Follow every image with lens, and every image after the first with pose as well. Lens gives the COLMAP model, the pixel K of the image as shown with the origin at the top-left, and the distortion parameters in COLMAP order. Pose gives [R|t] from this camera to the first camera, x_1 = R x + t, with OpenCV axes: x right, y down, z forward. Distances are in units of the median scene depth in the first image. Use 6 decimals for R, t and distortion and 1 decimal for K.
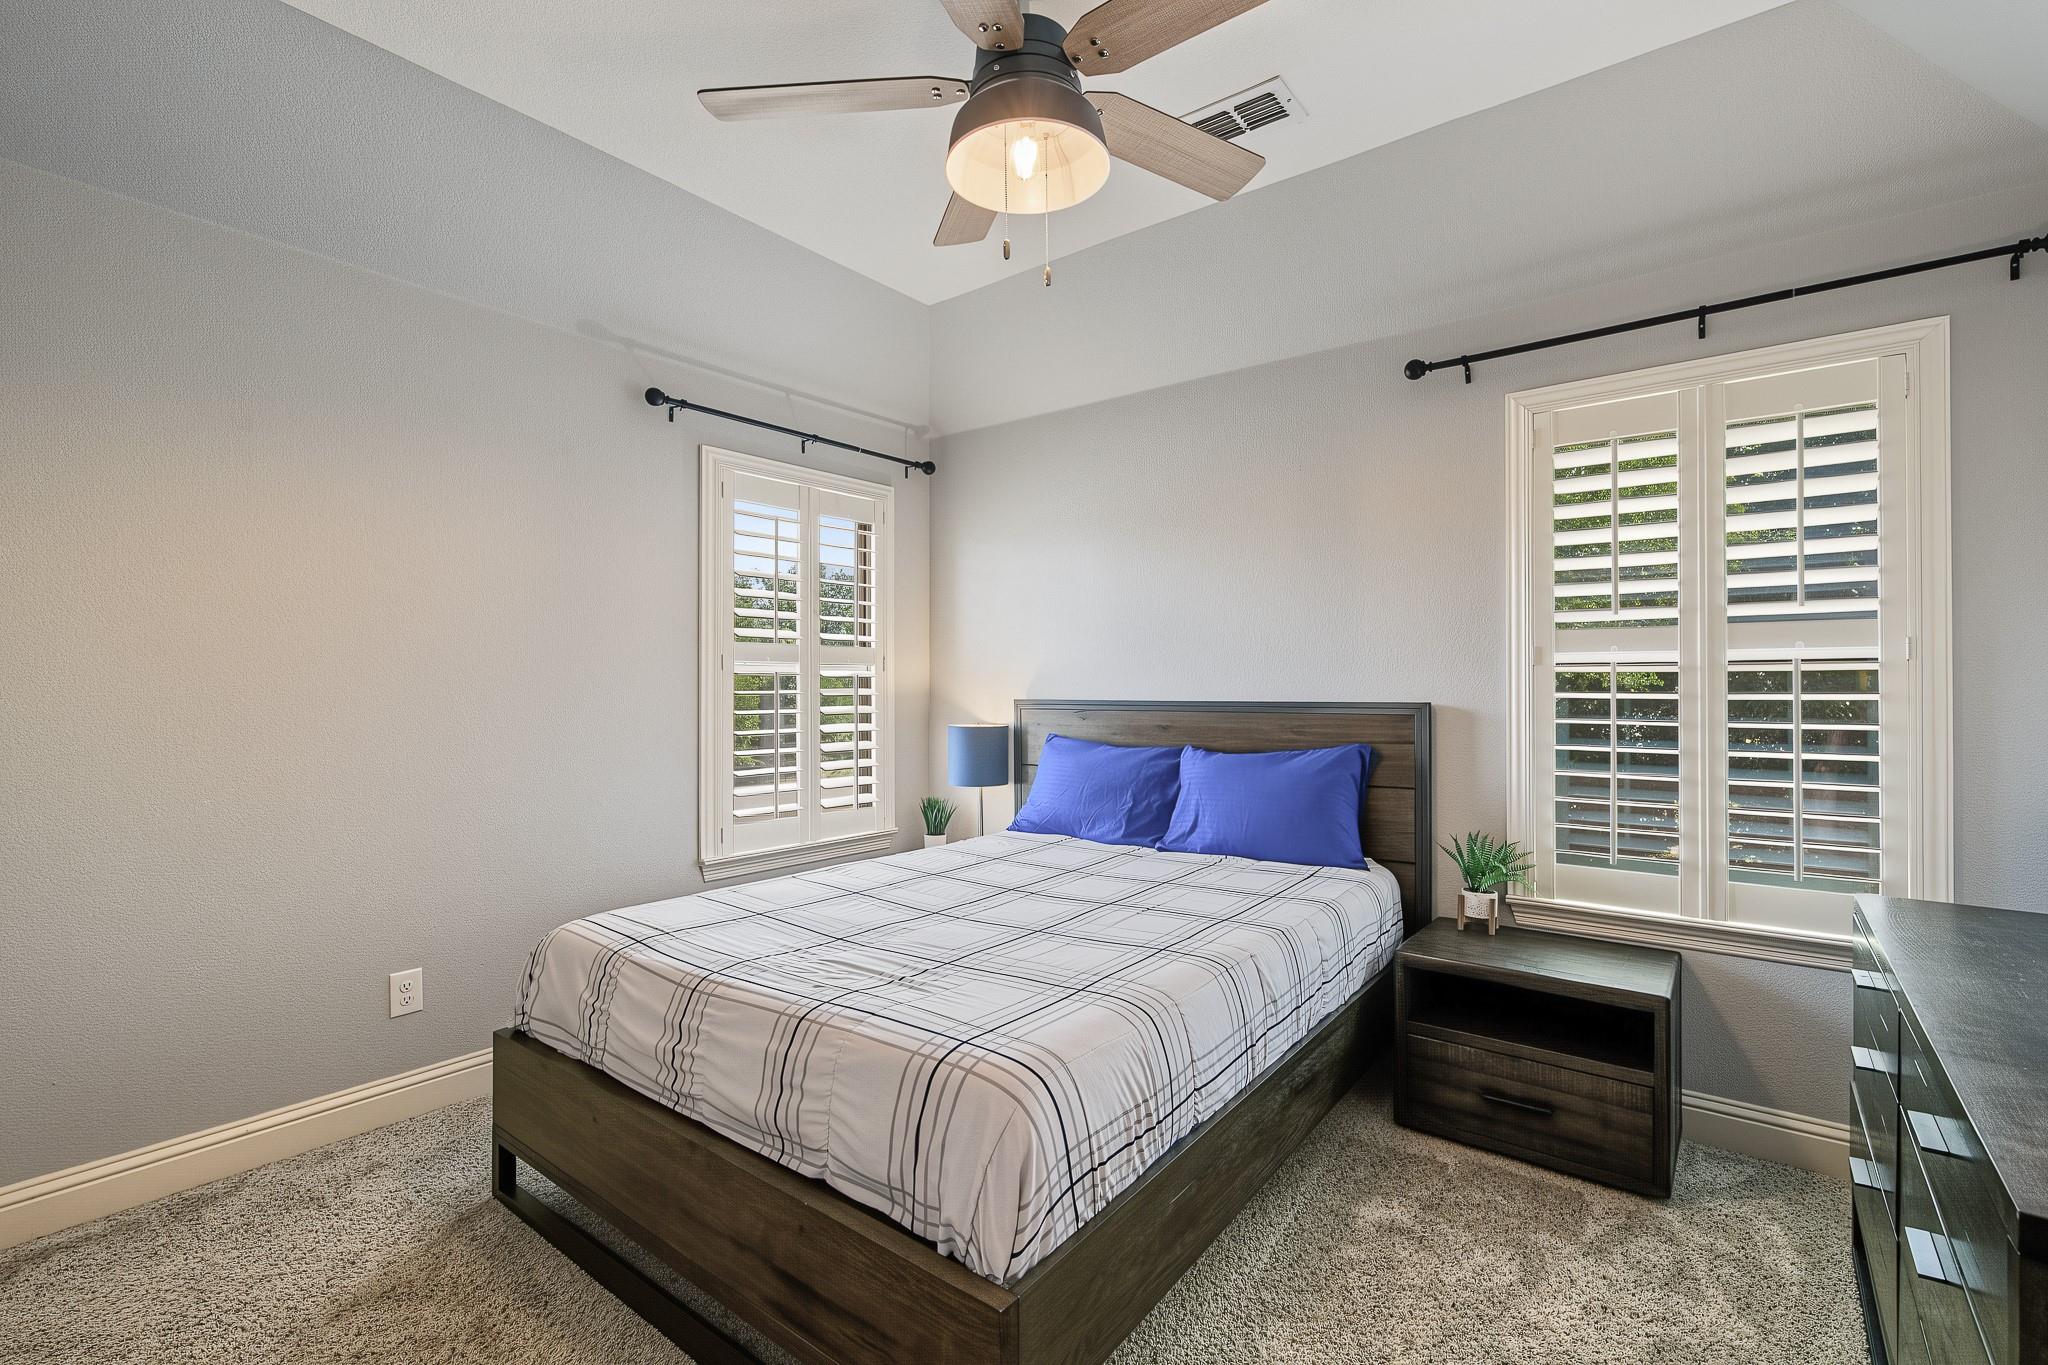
lens RADIAL K [[908.9, 0, 1027.7], [0, 908.9, 682.4], [0, 0, 1]] dist [-0.005236, -0.000186]
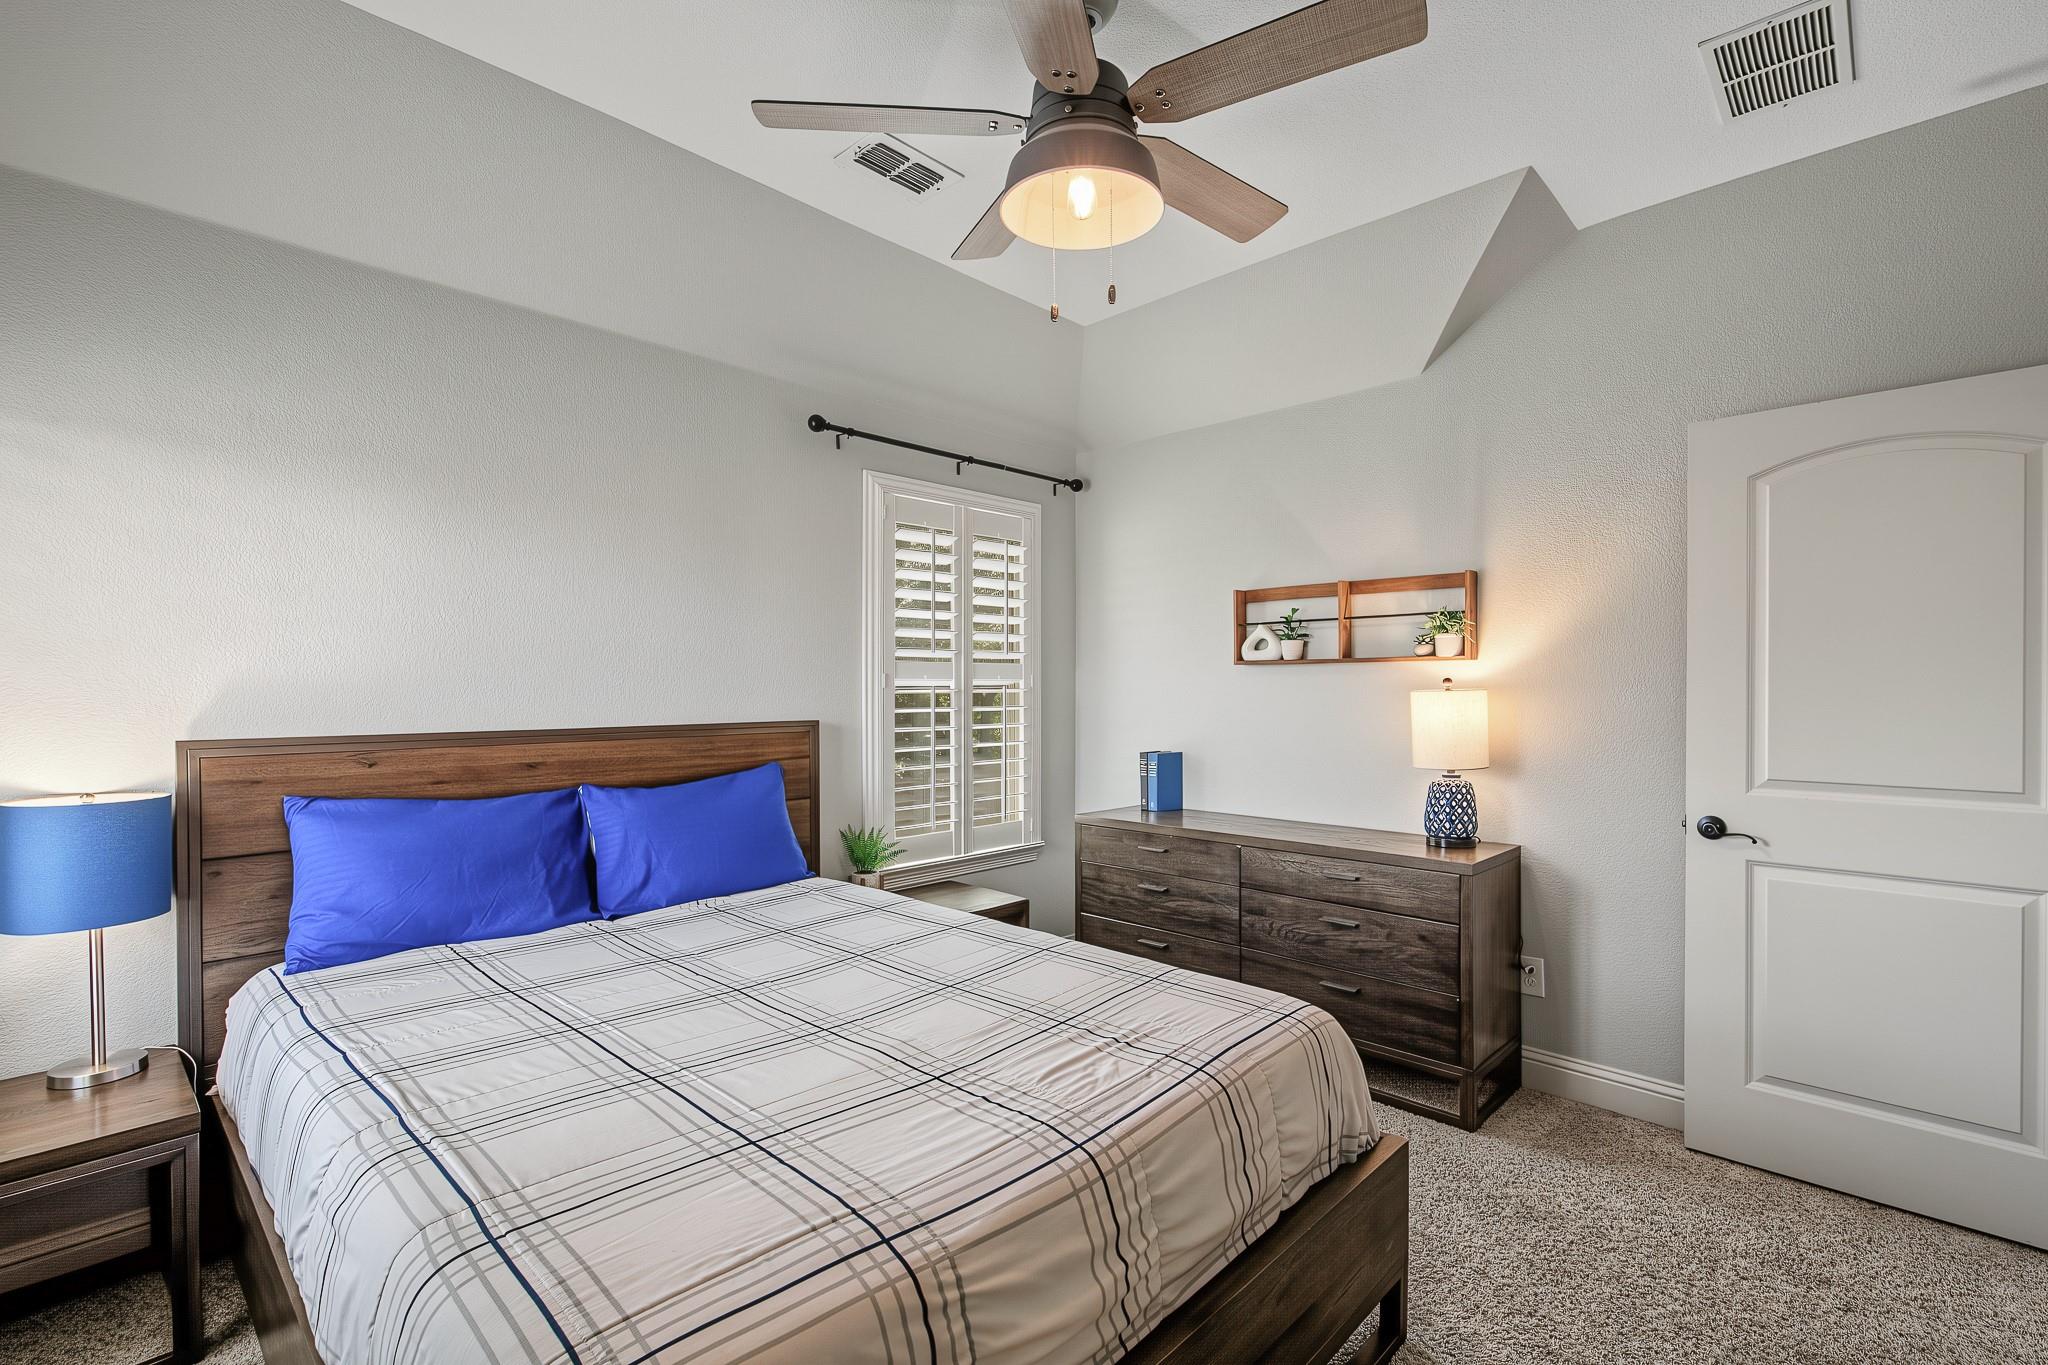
lens RADIAL K [[908.9, 0, 1025.2], [0, 908.9, 688.8], [0, 0, 1]] dist [-0.005236, -0.000186]
pose [[0.110704, 0.000995, 0.993853, -0.712600], [-0.000625, 0.999999, -0.000931, -0.017029], [-0.993853, -0.000518, 0.110704, 0.668466]]
